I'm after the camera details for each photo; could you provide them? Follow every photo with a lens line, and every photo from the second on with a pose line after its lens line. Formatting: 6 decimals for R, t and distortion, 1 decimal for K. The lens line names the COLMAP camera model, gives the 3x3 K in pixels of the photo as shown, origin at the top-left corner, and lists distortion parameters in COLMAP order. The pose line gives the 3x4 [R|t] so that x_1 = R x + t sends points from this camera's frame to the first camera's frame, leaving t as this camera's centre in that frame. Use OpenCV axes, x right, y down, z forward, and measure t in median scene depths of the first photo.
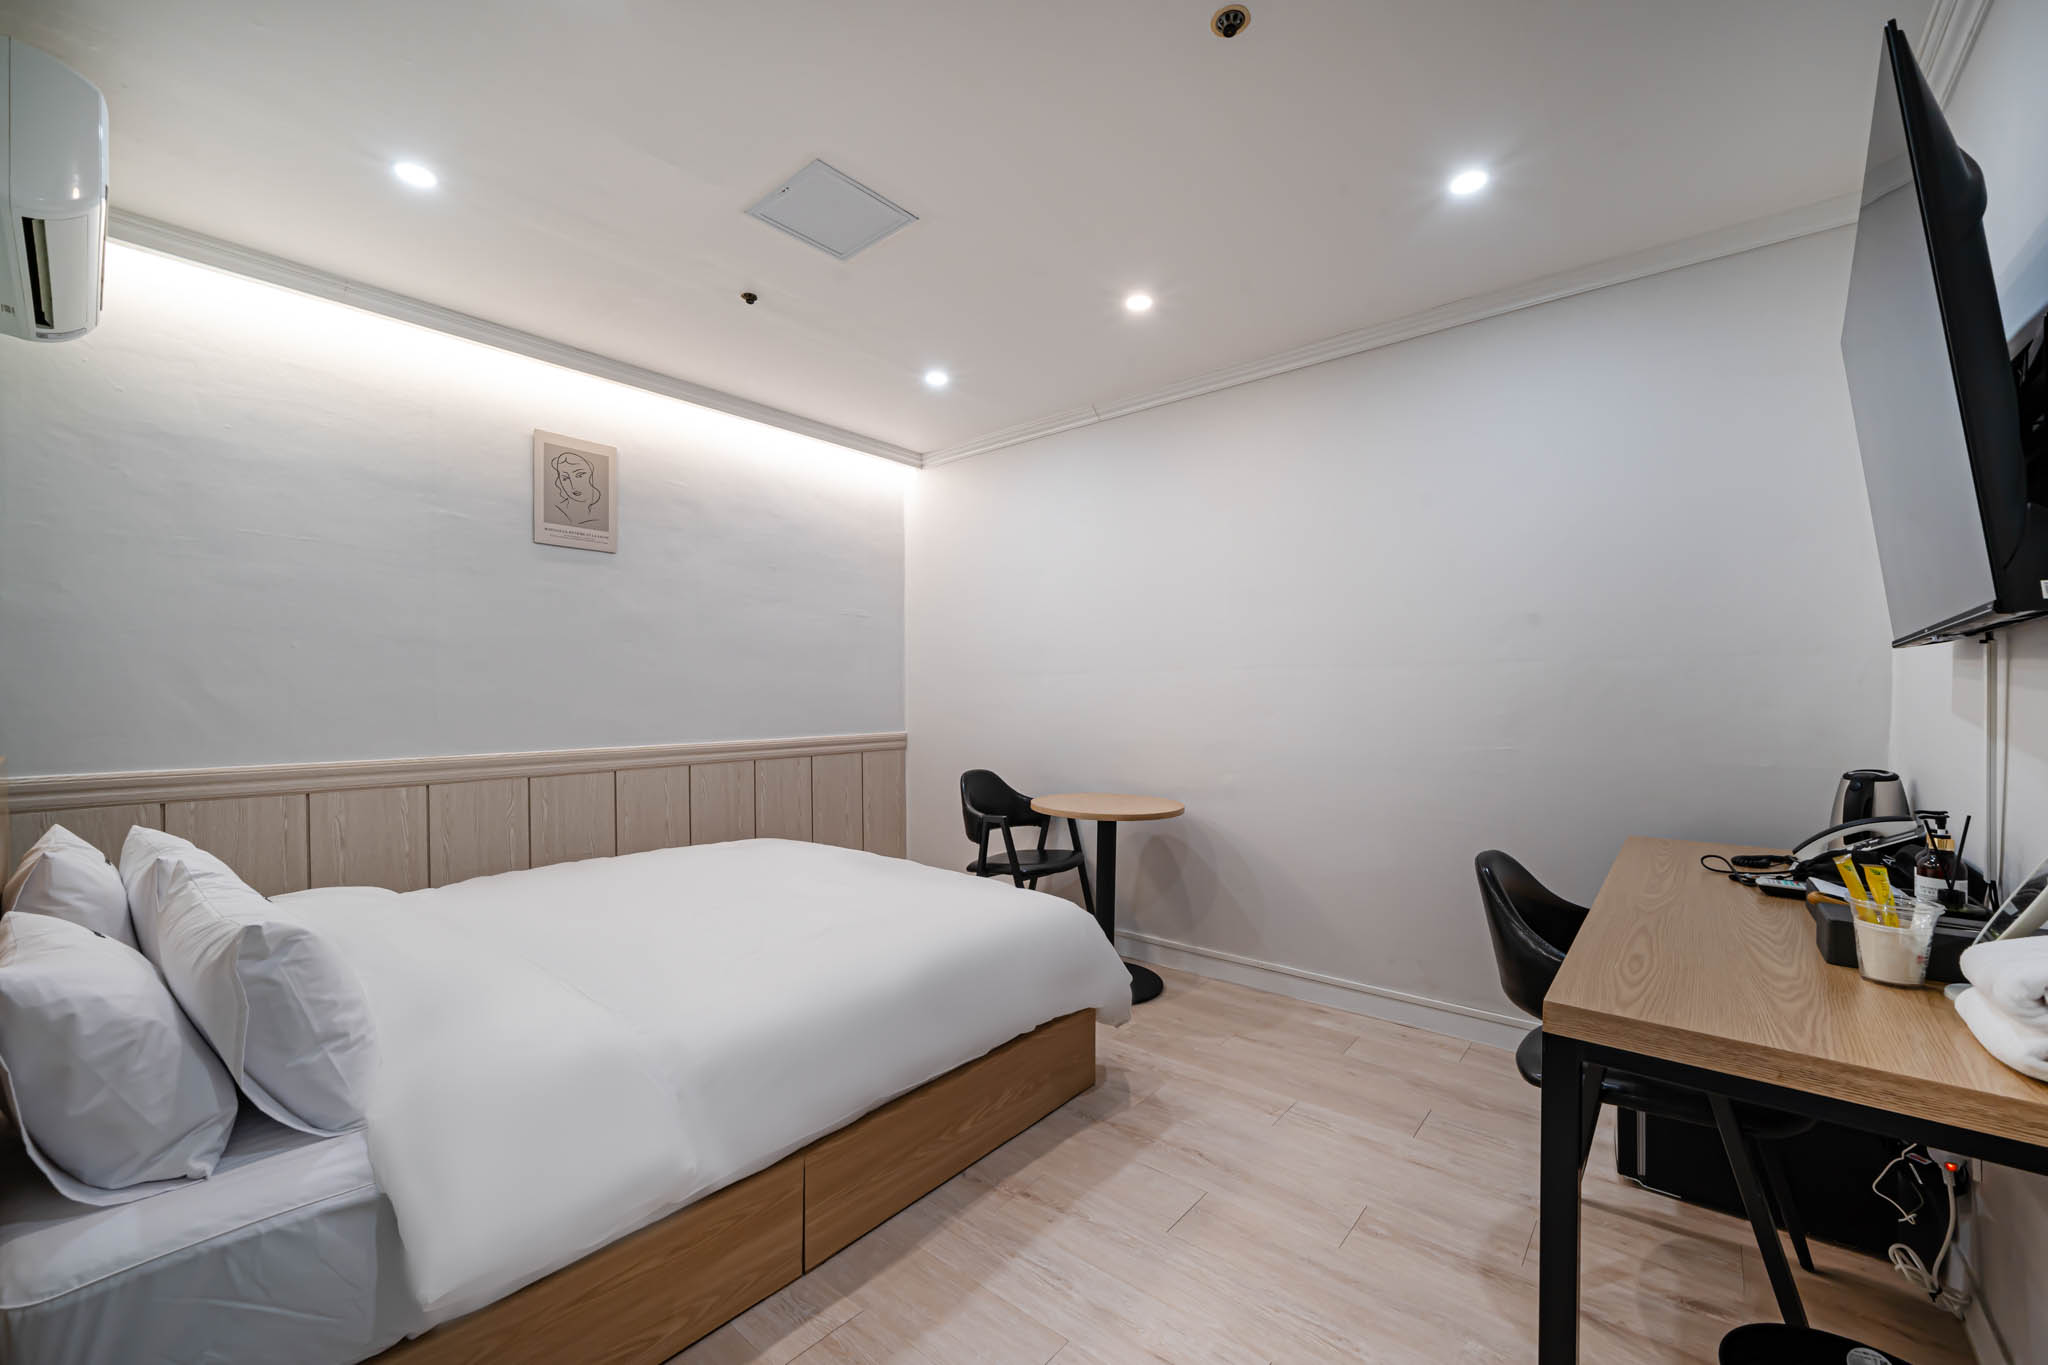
lens RADIAL K [[802.2, 0, 1019.8], [0, 802.2, 697.3], [0, 0, 1]] dist [0.000192, 0.000009]
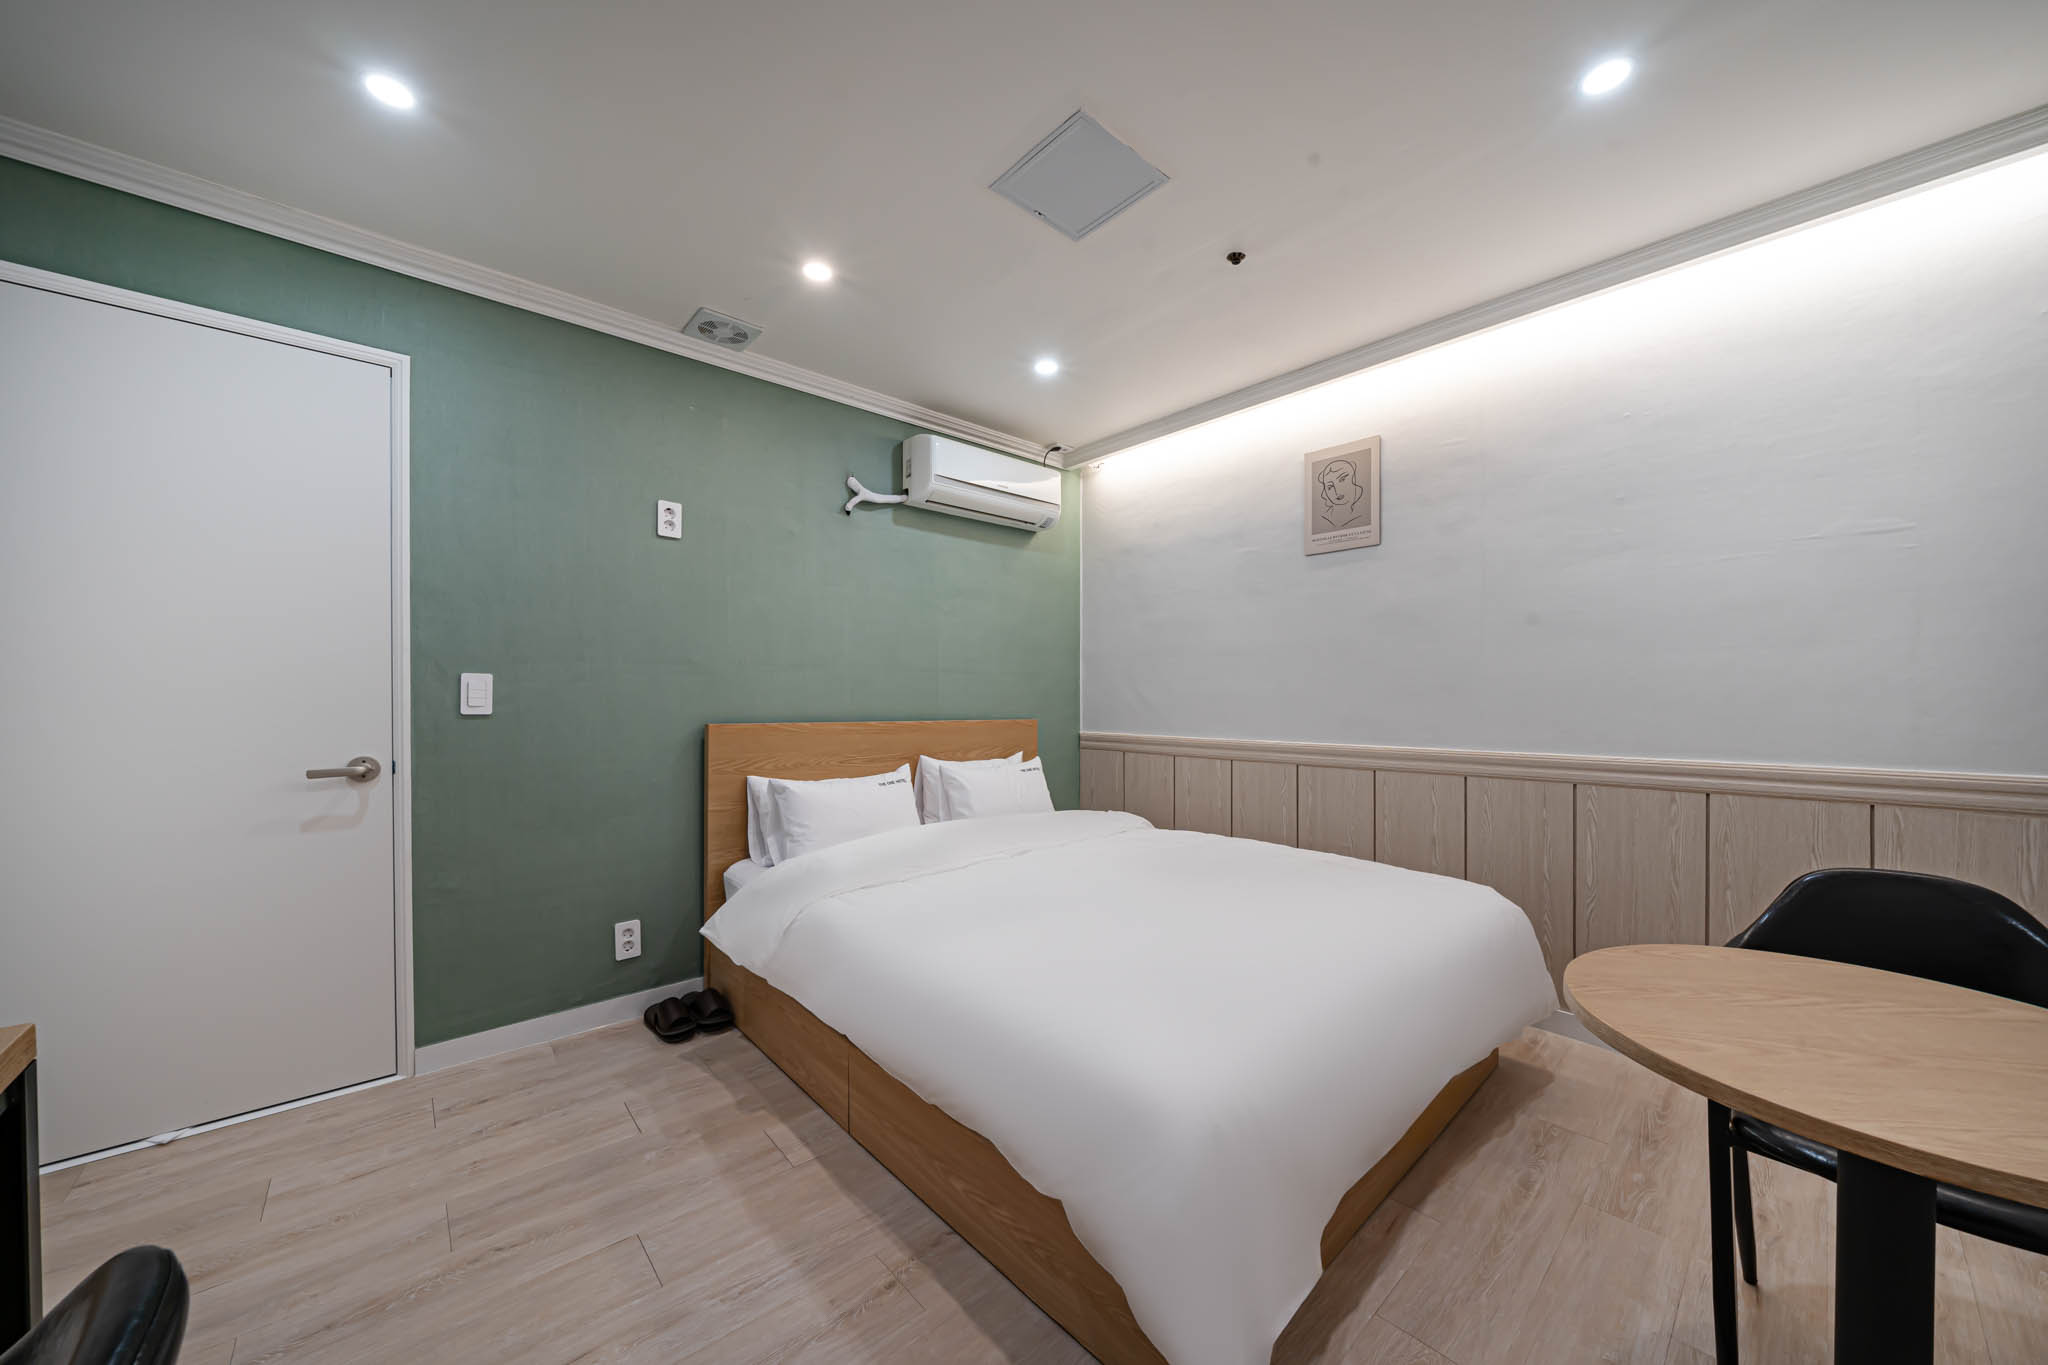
lens RADIAL K [[710.6, 0, 1010.5], [0, 710.6, 691.8], [0, 0, 1]] dist [-0.006128, -0.000125]
pose [[-0.141979, -0.008877, -0.989830, 0.438230], [-0.005324, 0.999952, -0.008204, 0.007559], [0.989855, 0.004105, -0.142019, 0.746164]]
